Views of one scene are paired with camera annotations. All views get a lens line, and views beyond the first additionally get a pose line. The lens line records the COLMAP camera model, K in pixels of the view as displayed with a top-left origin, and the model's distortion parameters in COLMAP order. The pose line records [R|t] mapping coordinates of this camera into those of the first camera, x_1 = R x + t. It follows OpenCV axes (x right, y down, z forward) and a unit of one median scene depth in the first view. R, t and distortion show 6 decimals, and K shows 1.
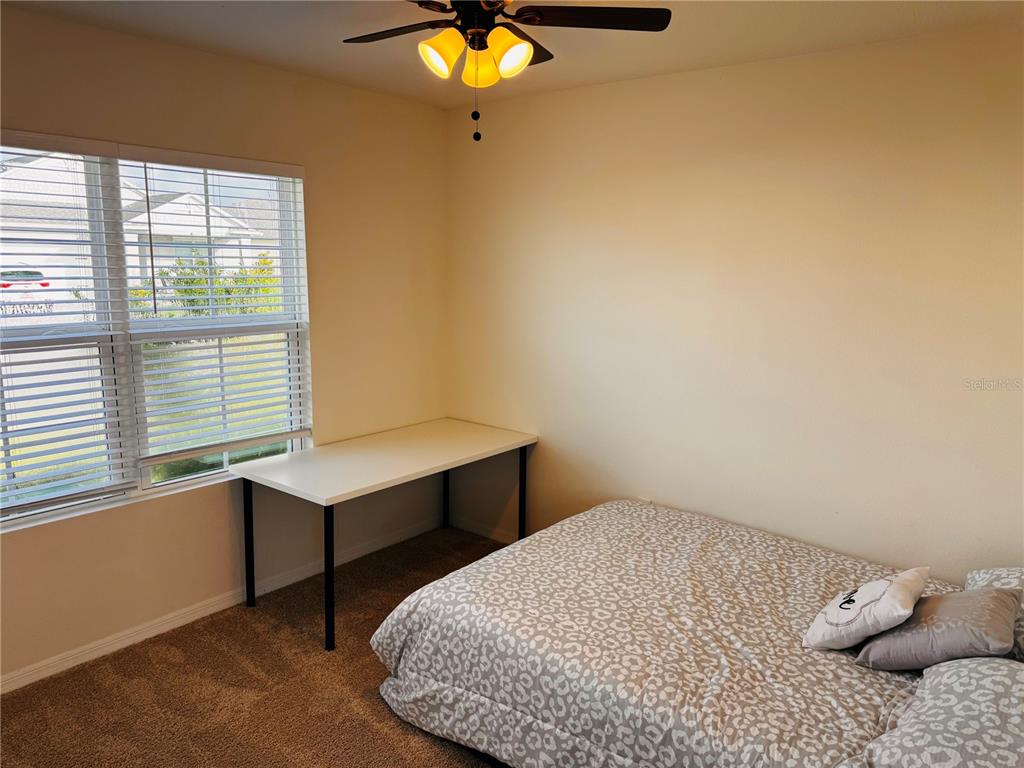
lens RADIAL K [[734.8, 0, 517.3], [0, 734.8, 382.5], [0, 0, 1]] dist [0.042645, -0.050920]
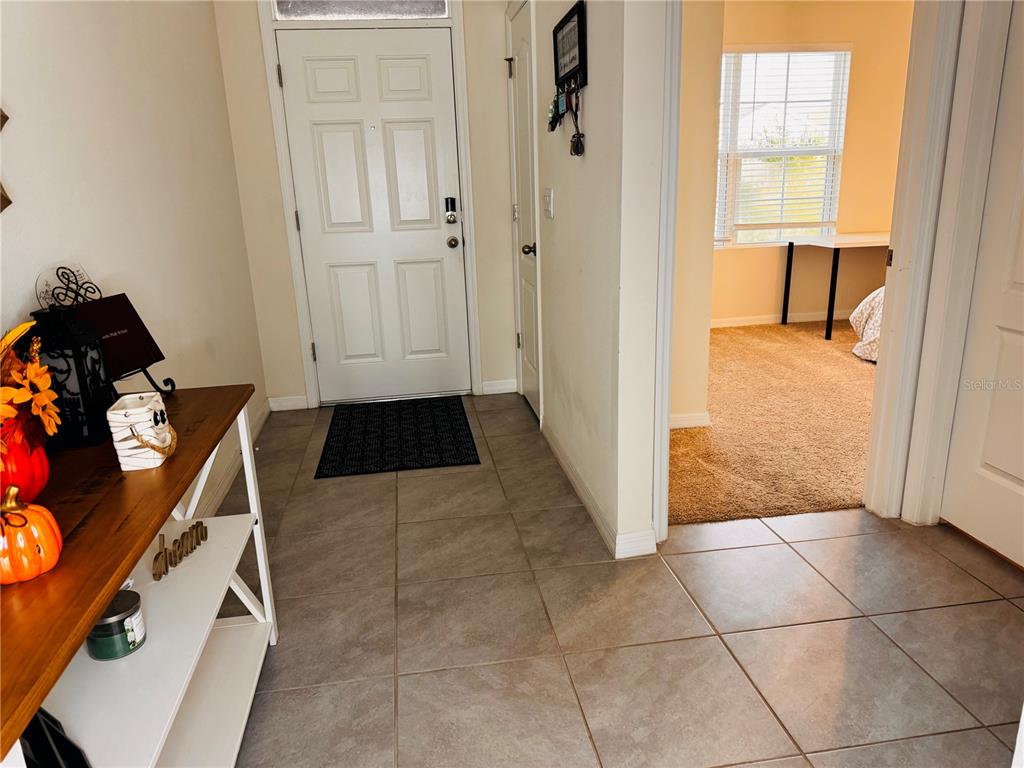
lens RADIAL K [[734.8, 0, 517.3], [0, 734.8, 382.5], [0, 0, 1]] dist [0.042645, -0.050920]
pose [[0.750657, 0.139784, -0.645736, 0.327884], [-0.072483, 0.988887, 0.129806, 0.299169], [0.656704, -0.050635, 0.752446, -0.759708]]
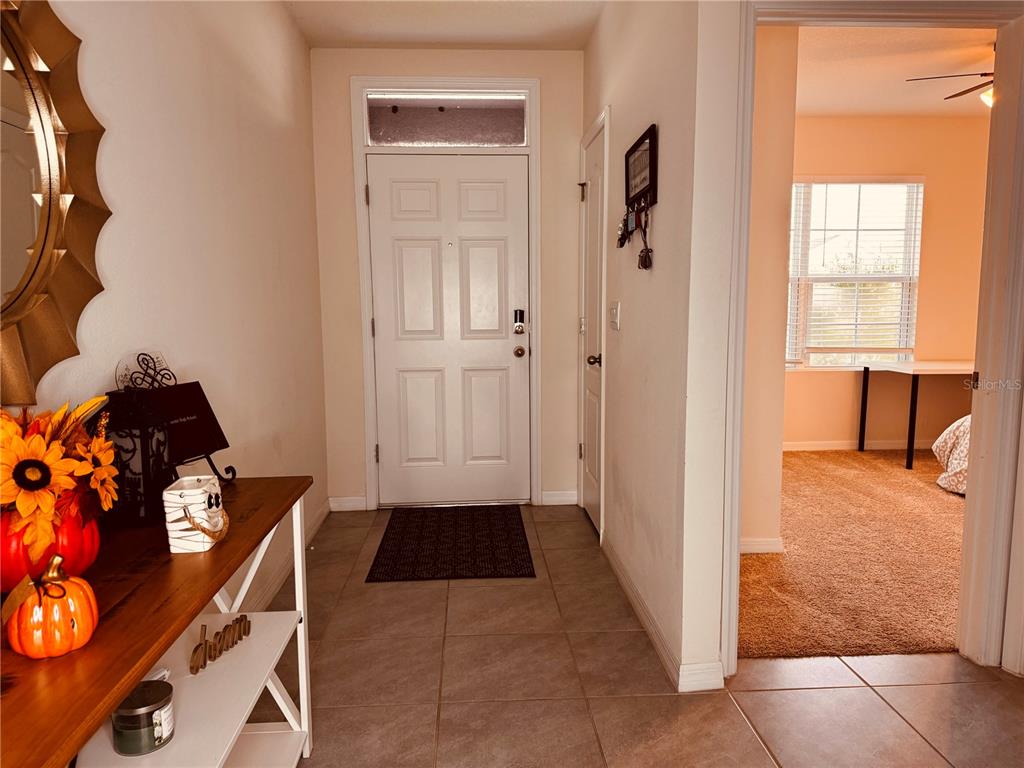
lens RADIAL K [[734.8, 0, 517.3], [0, 734.8, 382.5], [0, 0, 1]] dist [0.042645, -0.050920]
pose [[0.686301, 0.063316, -0.724557, 0.324039], [-0.111322, 0.993610, -0.018617, 0.308272], [0.718748, 0.093436, 0.688964, -0.750911]]
